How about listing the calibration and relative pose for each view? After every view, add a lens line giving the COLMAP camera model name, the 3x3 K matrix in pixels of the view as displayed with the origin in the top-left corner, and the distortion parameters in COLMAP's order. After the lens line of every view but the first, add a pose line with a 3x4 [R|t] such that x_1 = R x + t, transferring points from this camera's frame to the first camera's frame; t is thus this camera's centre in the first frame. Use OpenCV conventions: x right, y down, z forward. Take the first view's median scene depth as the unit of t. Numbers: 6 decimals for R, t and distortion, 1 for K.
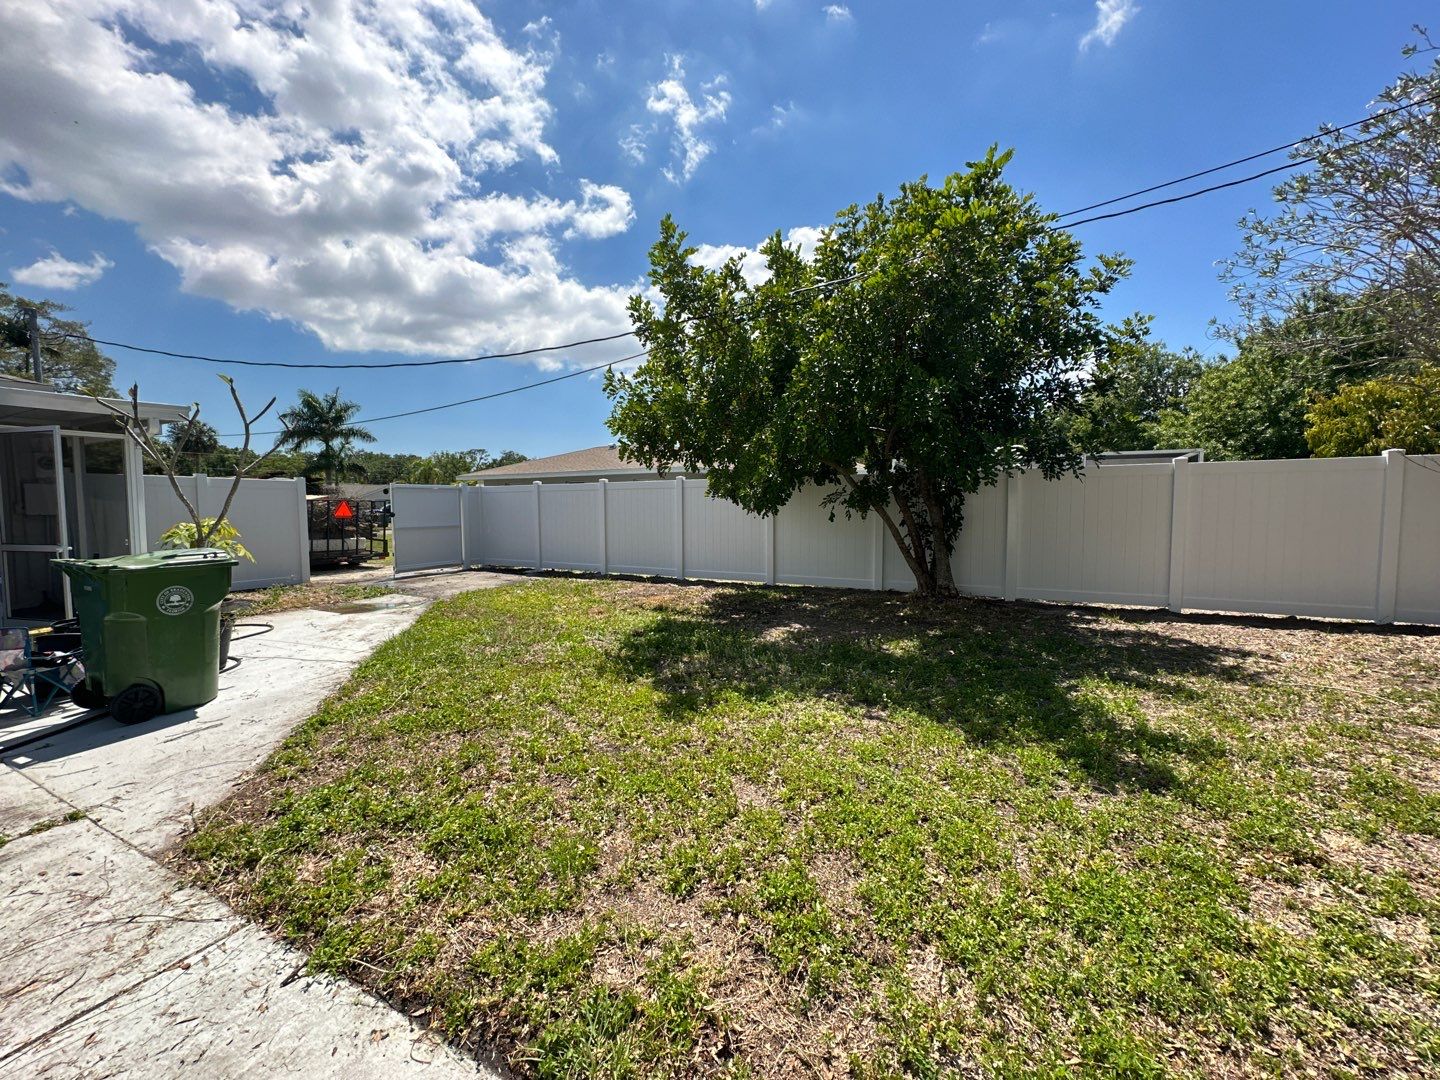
lens RADIAL K [[578.0, 0, 715.4], [0, 578.0, 533.7], [0, 0, 1]] dist [-0.001452, 0.000929]
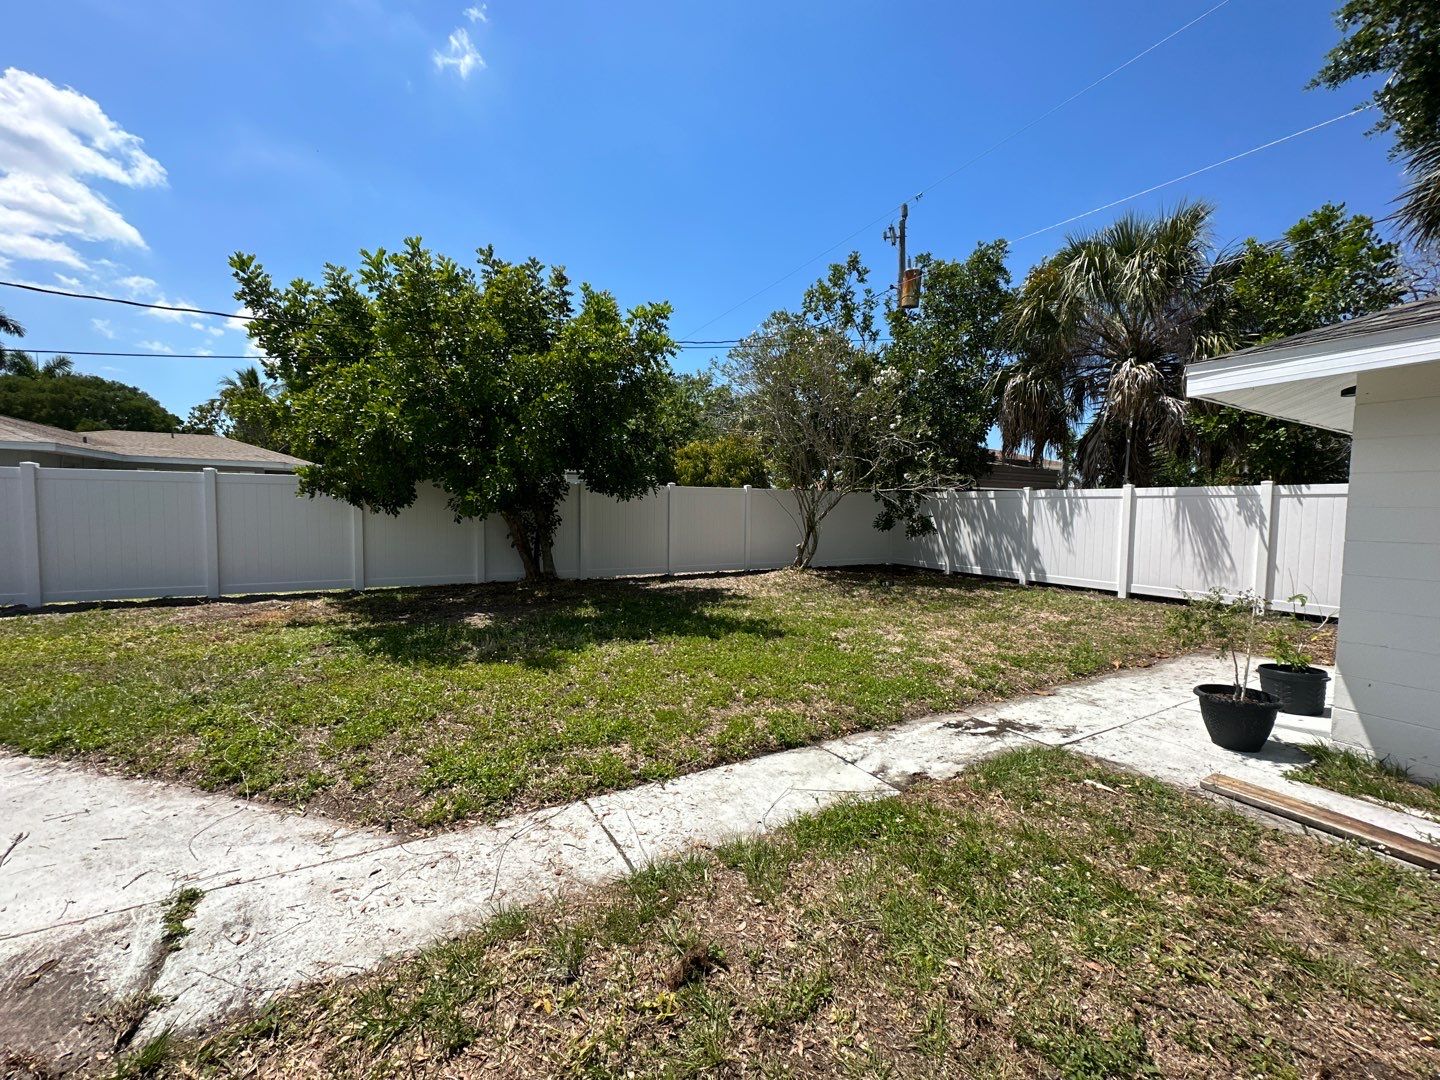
lens RADIAL K [[578.0, 0, 730.7], [0, 578.0, 537.0], [0, 0, 1]] dist [-0.001452, 0.000929]
pose [[0.532743, -0.029013, 0.845779, -0.521220], [0.022274, 0.999547, 0.020258, -0.007062], [-0.845984, 0.008047, 0.533148, -0.032425]]
